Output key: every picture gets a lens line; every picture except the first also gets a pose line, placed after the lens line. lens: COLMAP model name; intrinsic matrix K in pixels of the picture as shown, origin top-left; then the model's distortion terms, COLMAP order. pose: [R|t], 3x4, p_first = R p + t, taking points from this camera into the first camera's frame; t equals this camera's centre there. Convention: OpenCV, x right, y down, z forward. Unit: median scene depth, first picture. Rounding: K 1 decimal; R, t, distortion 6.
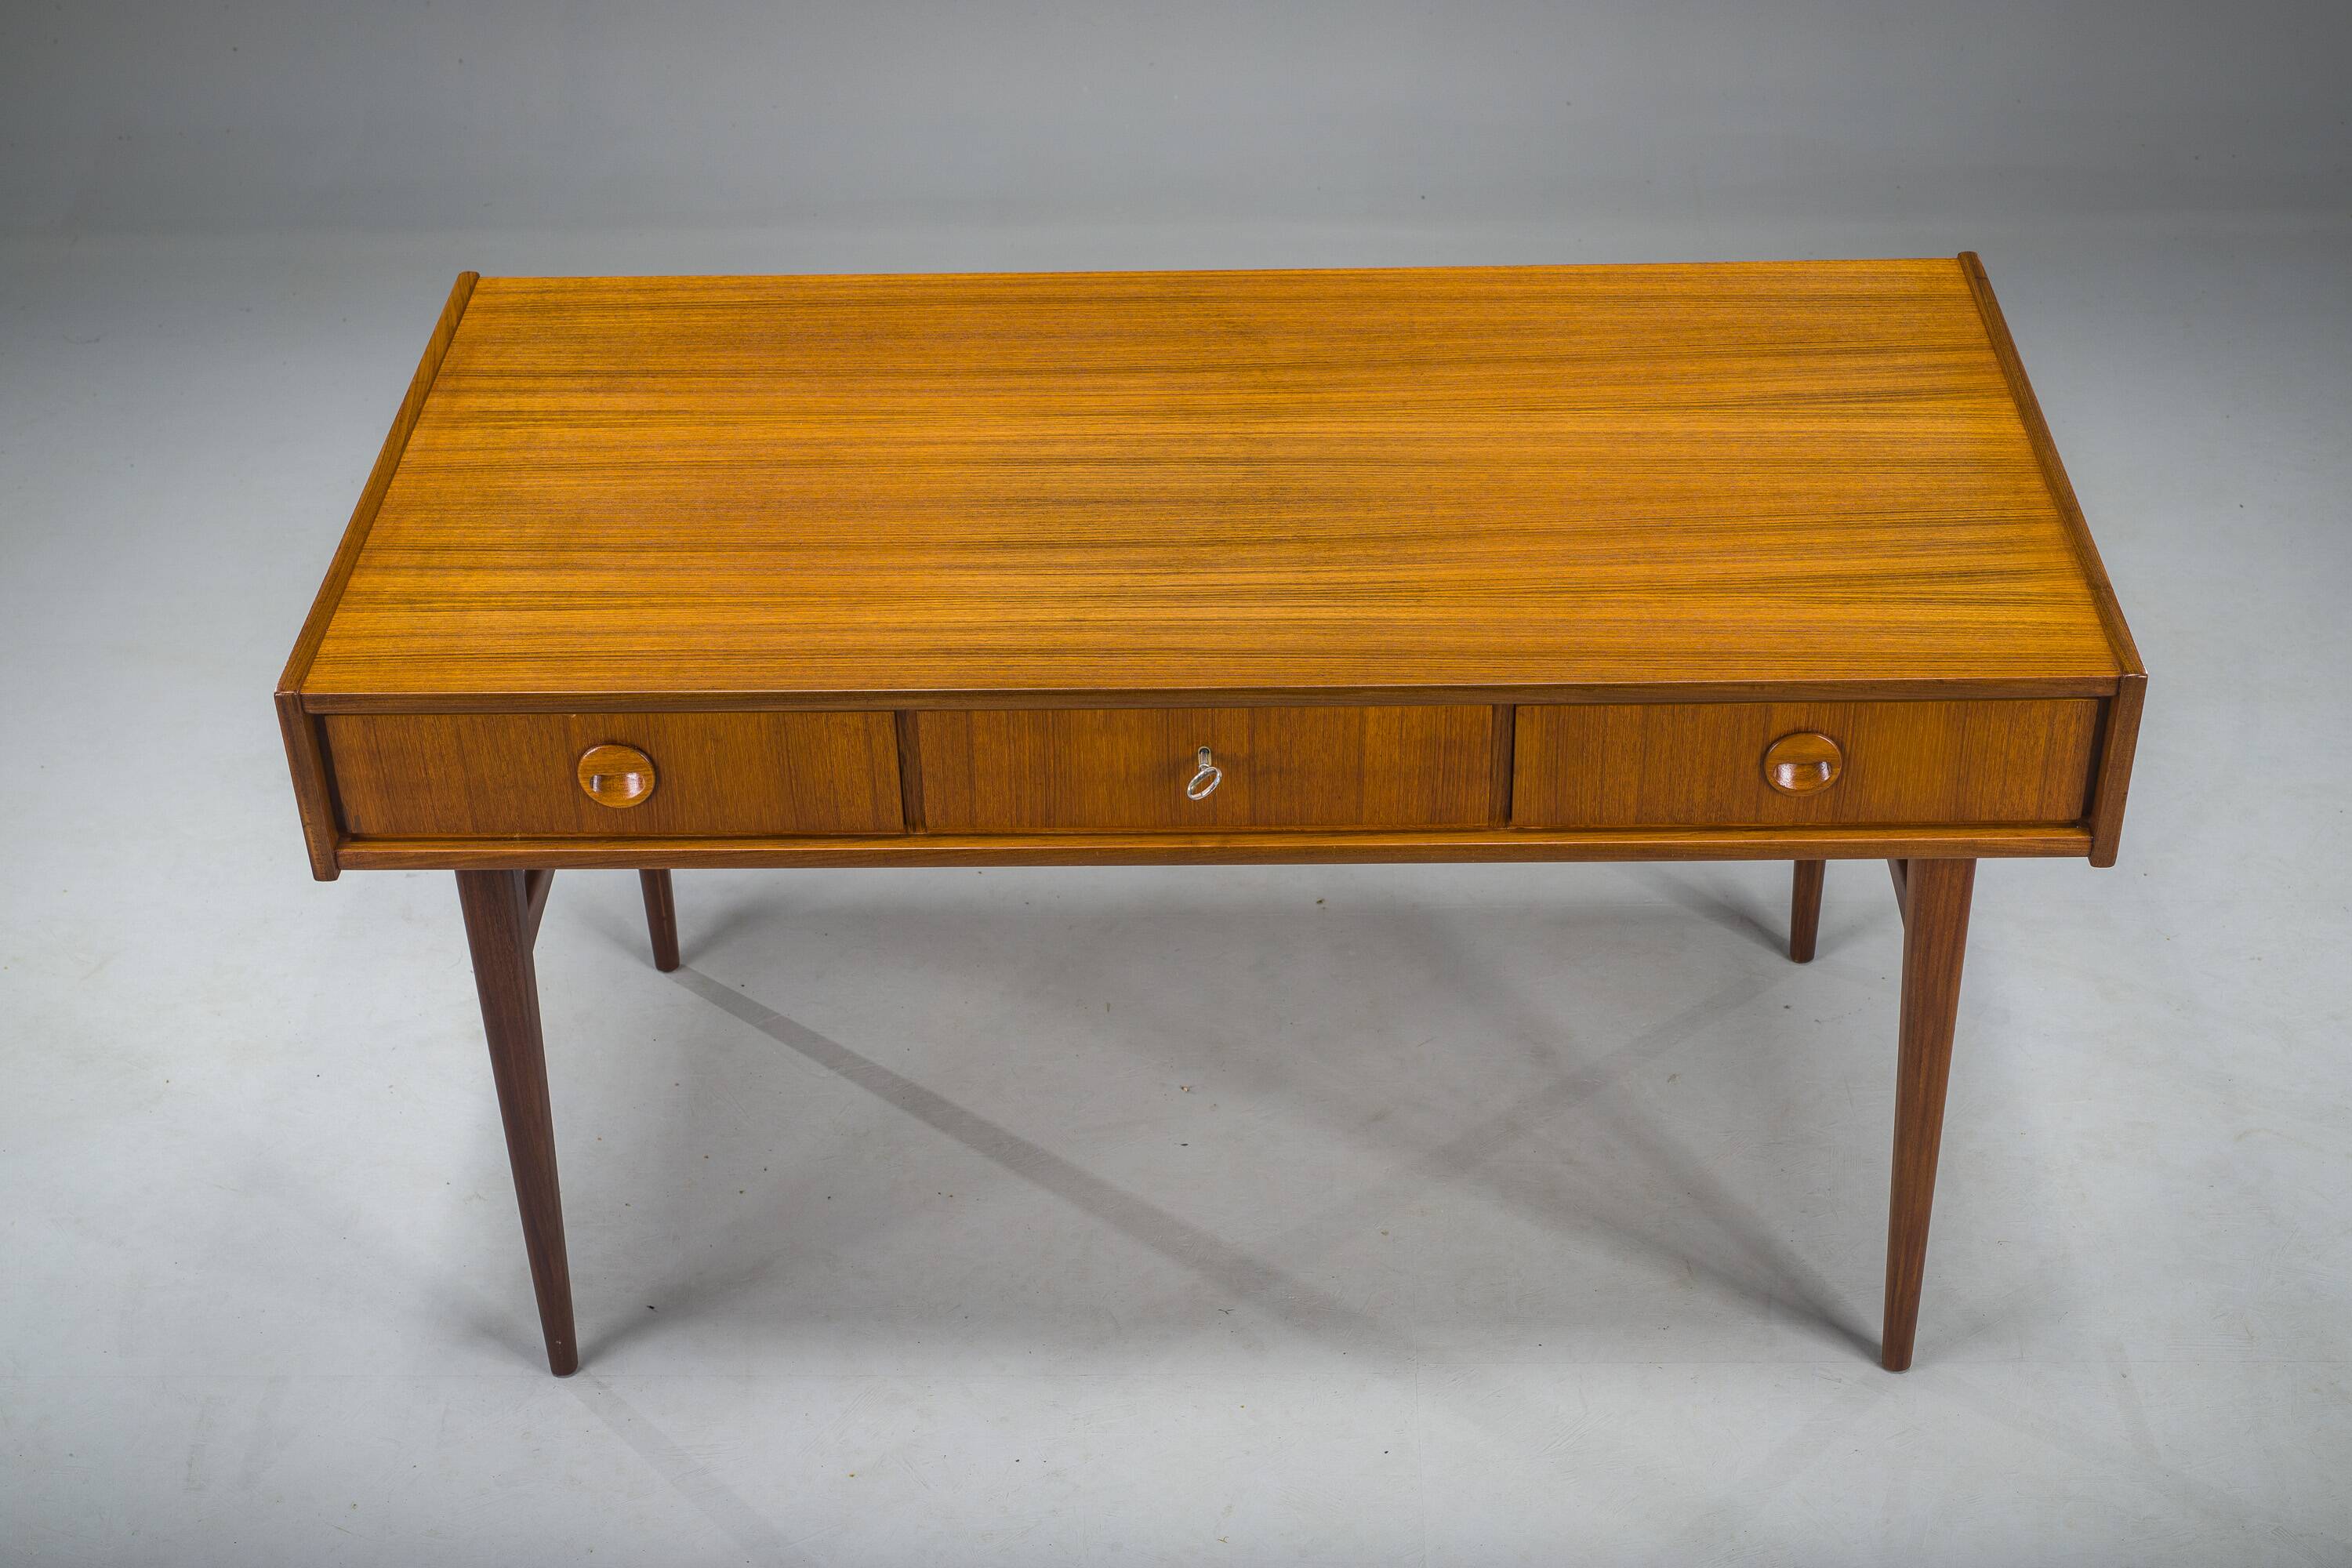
lens RADIAL K [[3369.4, 0, 1176.0], [0, 3369.4, 784.0], [0, 0, 1]] dist [-0.018249, 0.076936]
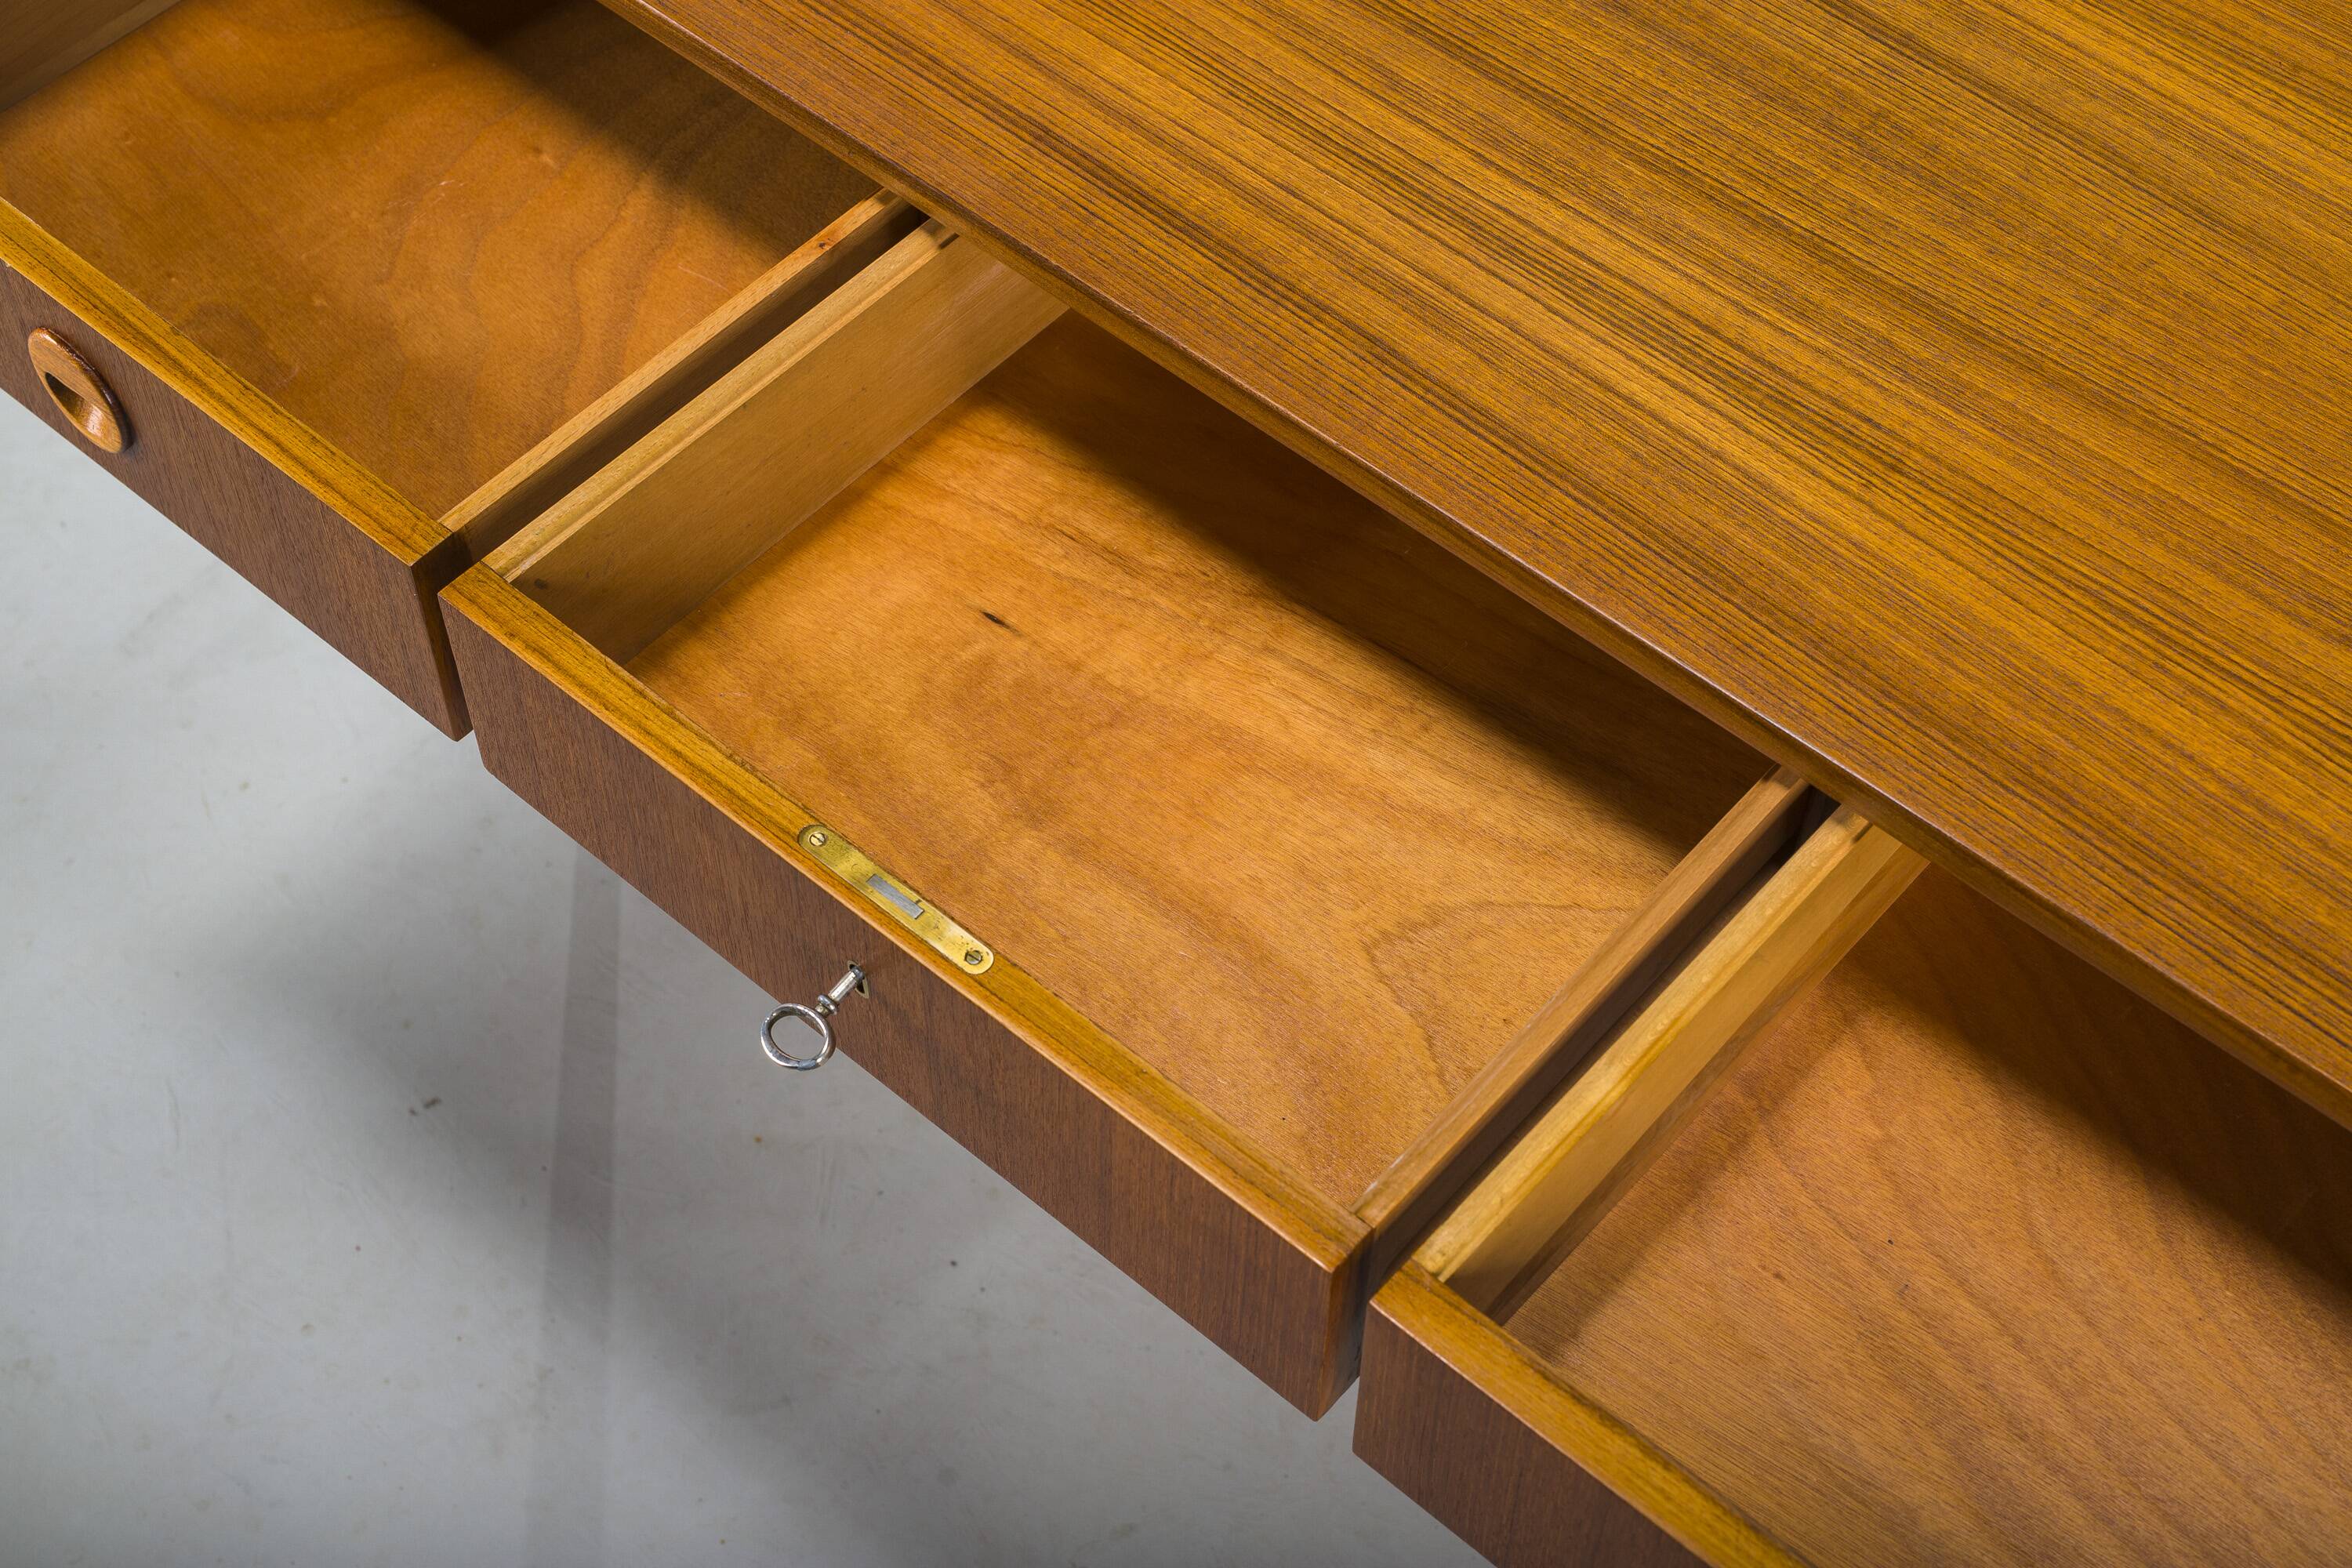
lens RADIAL K [[3369.4, 0, 1176.0], [0, 3369.4, 784.0], [0, 0, 1]] dist [-0.018249, 0.076936]
pose [[0.760785, 0.535671, -0.366420, 0.195176], [-0.398193, 0.831096, 0.388229, -0.165660], [0.512493, -0.149453, 0.845586, 0.529766]]
